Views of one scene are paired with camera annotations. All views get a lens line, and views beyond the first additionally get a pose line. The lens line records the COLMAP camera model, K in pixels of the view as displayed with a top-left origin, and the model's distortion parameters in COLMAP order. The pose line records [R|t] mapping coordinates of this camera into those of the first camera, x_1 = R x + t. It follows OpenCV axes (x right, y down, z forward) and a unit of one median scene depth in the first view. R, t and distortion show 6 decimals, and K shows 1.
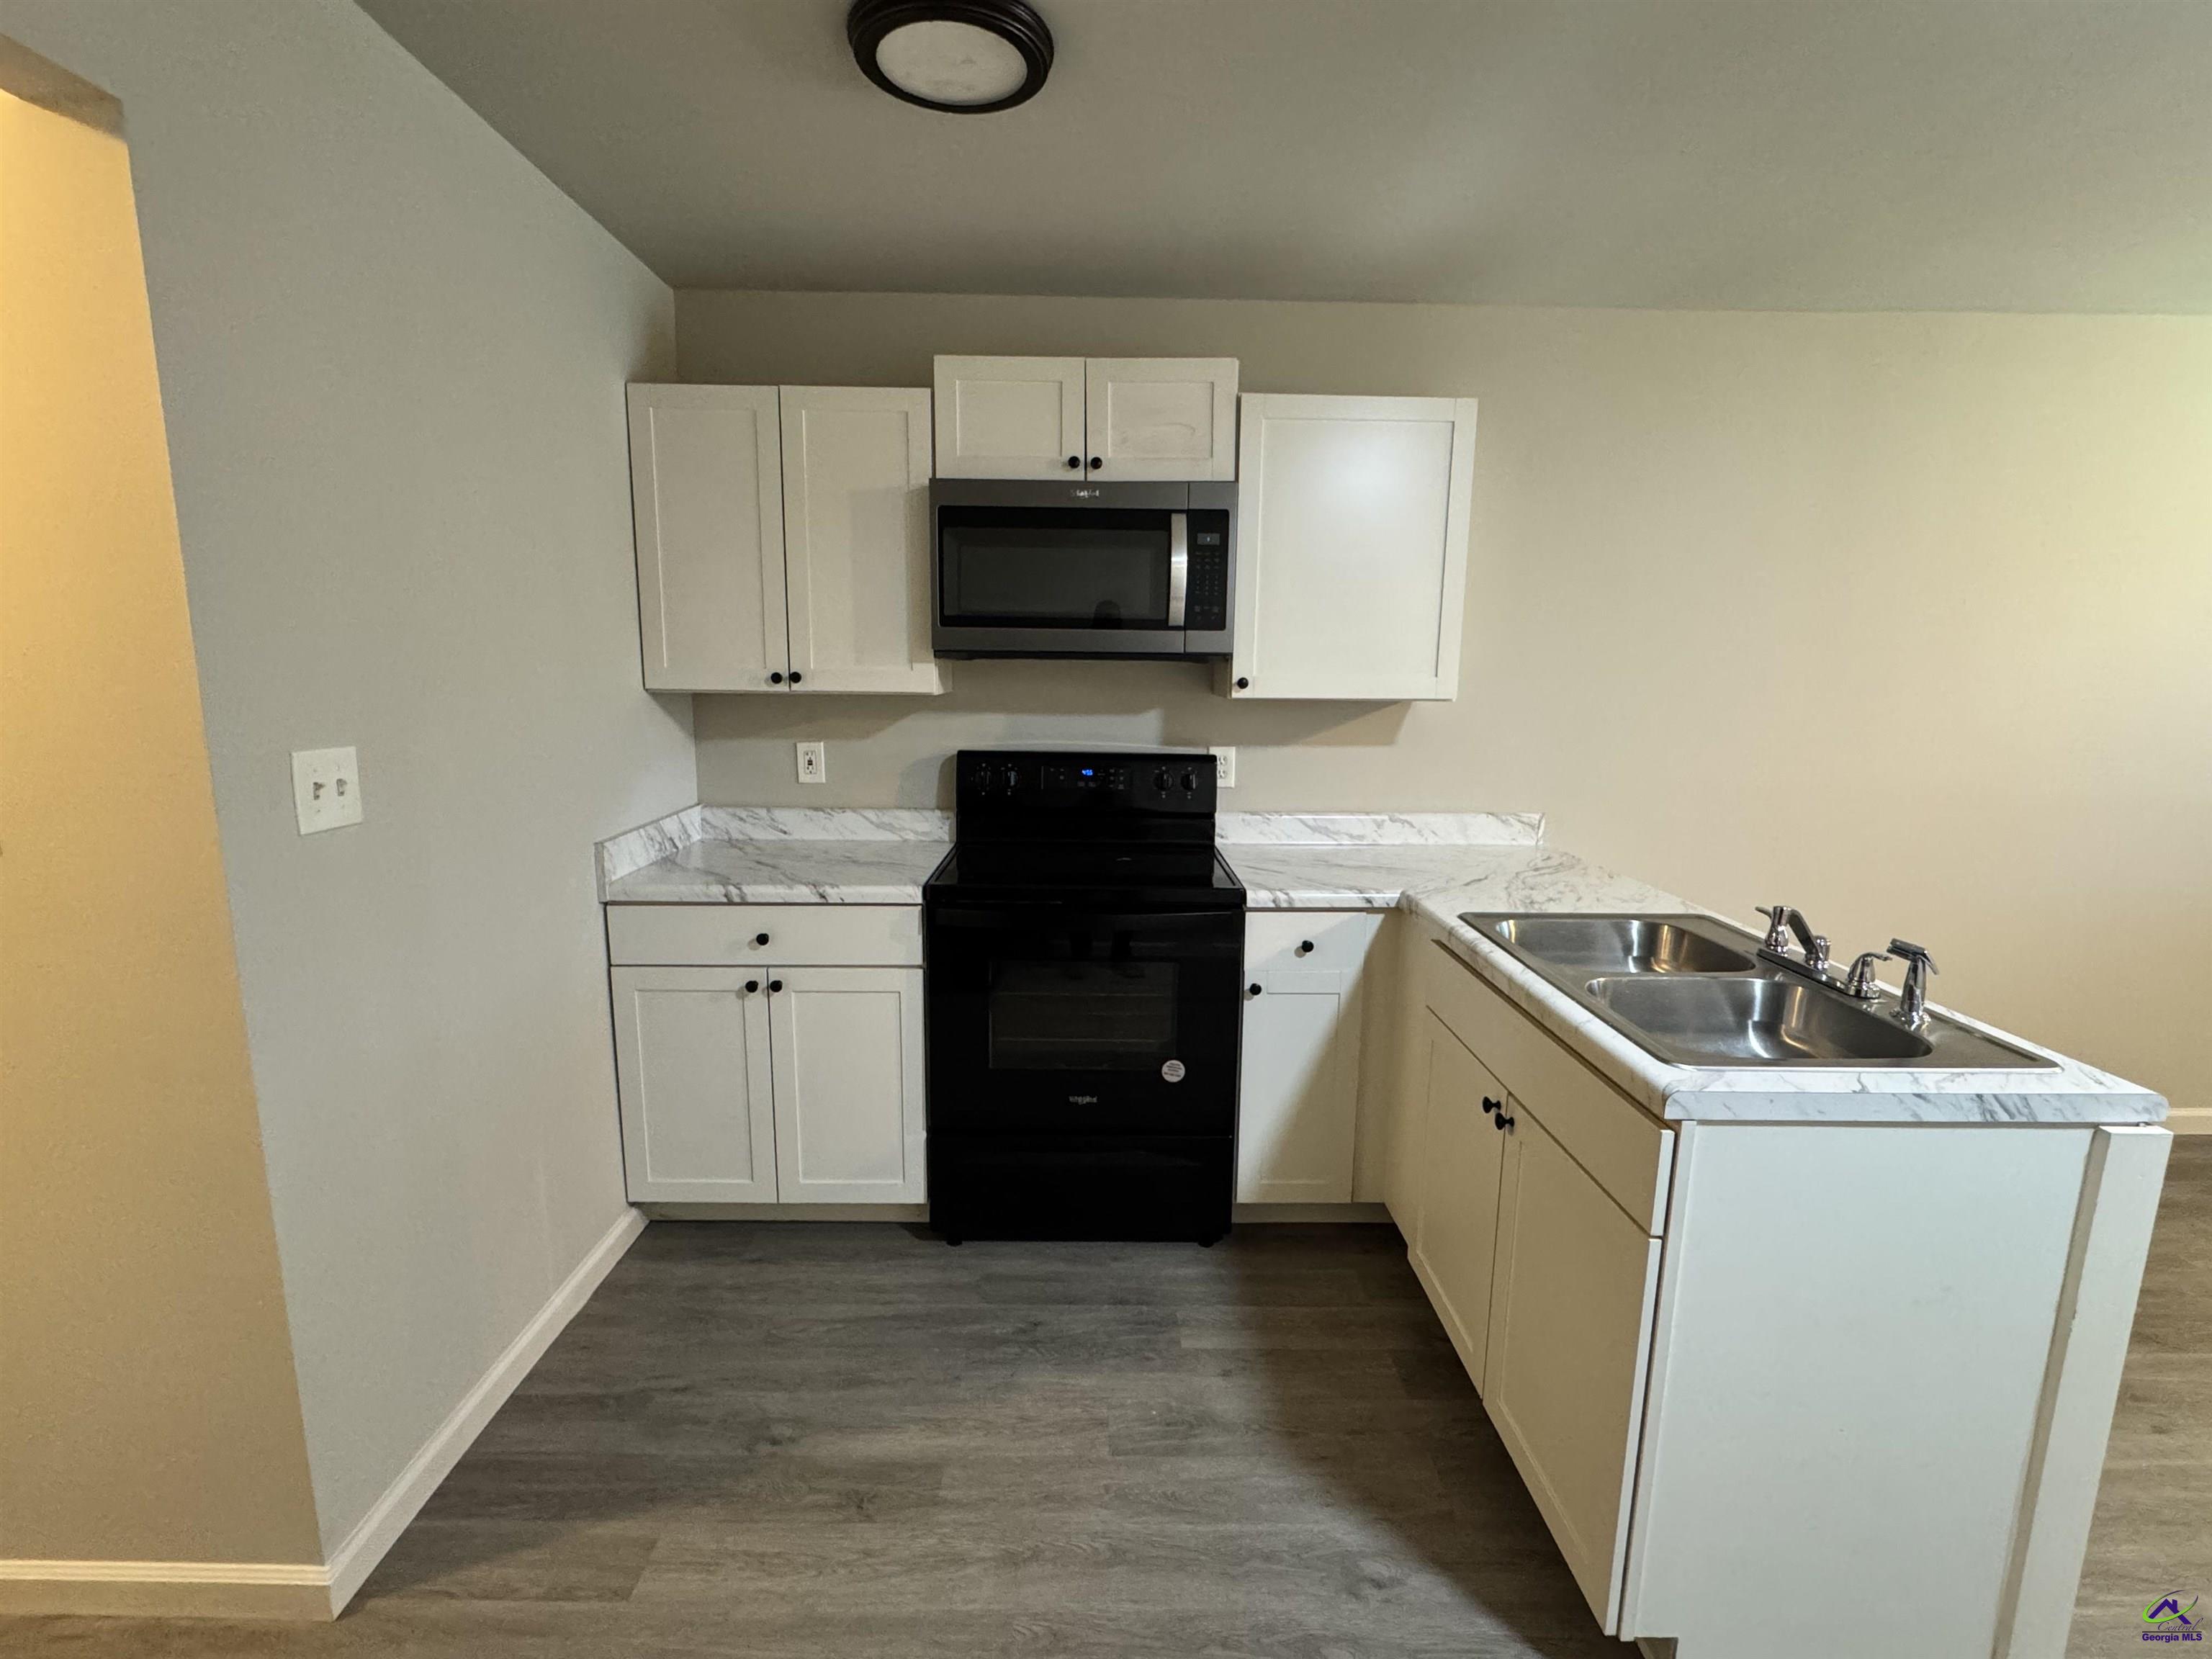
lens RADIAL K [[991.1, 0, 1107.9], [0, 991.1, 829.5], [0, 0, 1]] dist [-0.000605, -0.000427]
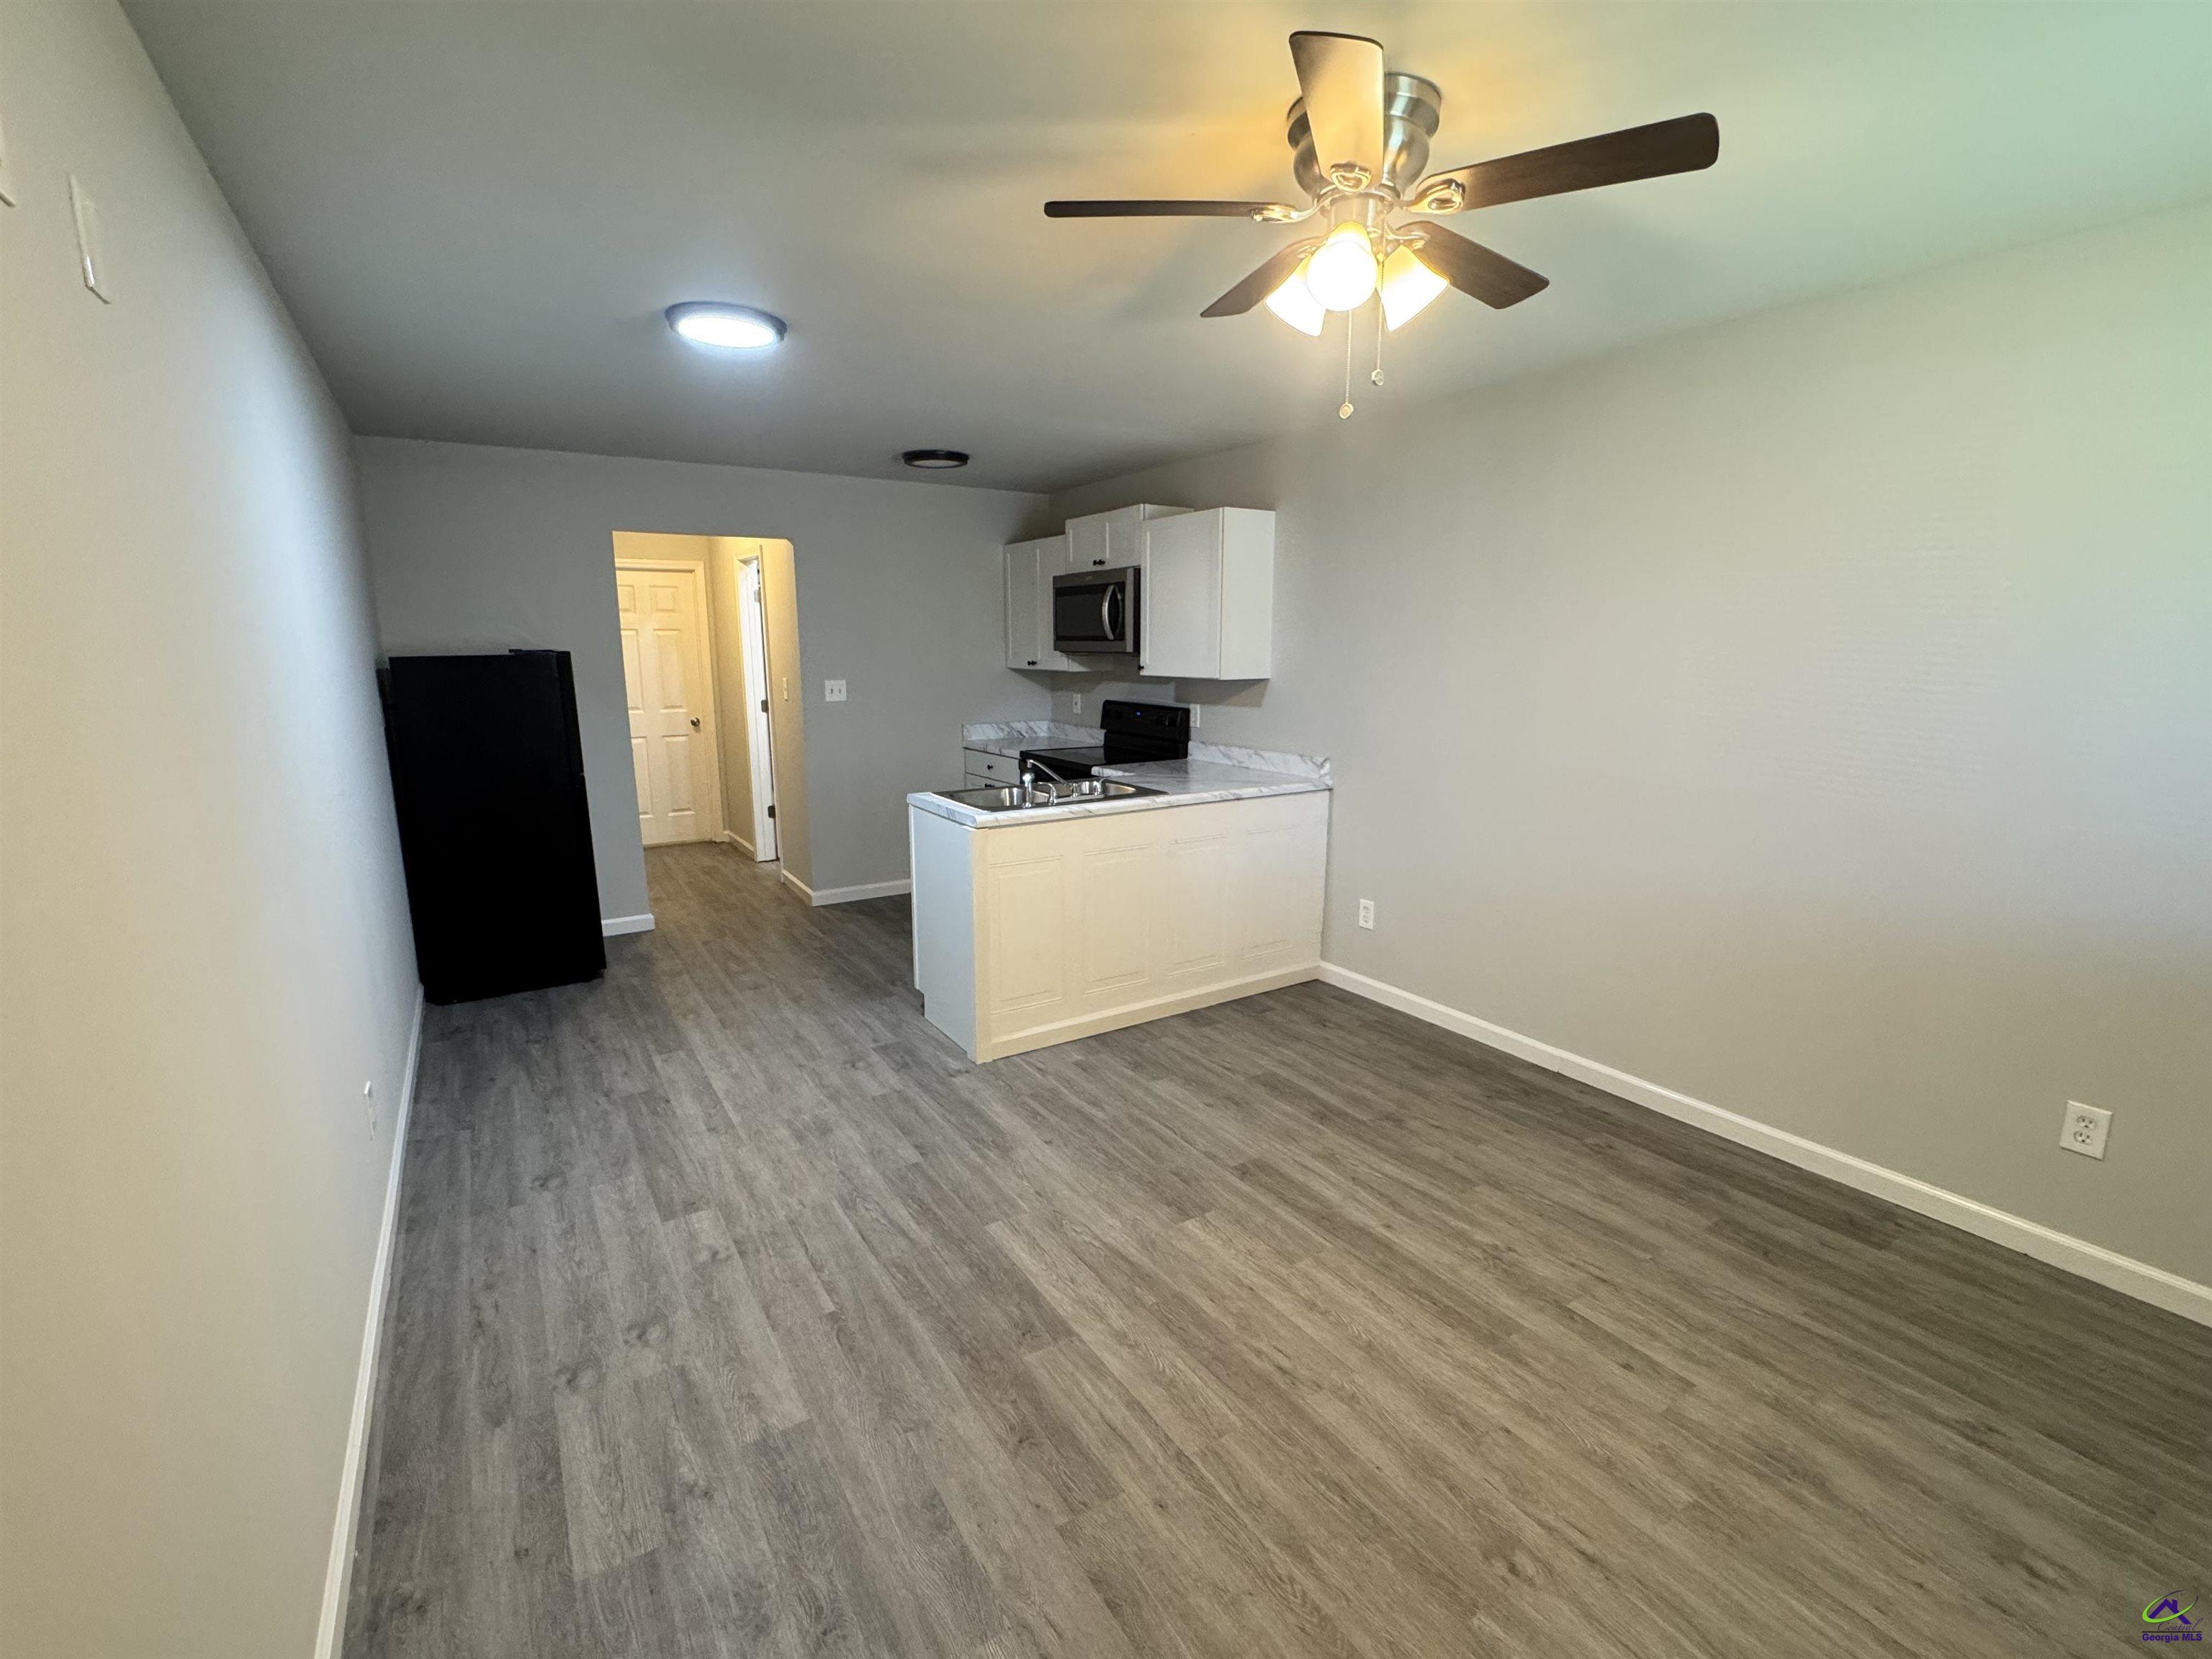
lens RADIAL K [[991.1, 0, 1089.0], [0, 991.1, 820.7], [0, 0, 1]] dist [-0.000605, -0.000427]
pose [[0.515422, 0.139294, -0.845540, 1.845260], [-0.138471, 0.987272, 0.078233, 0.011979], [0.845675, 0.076760, 0.528150, -0.092854]]
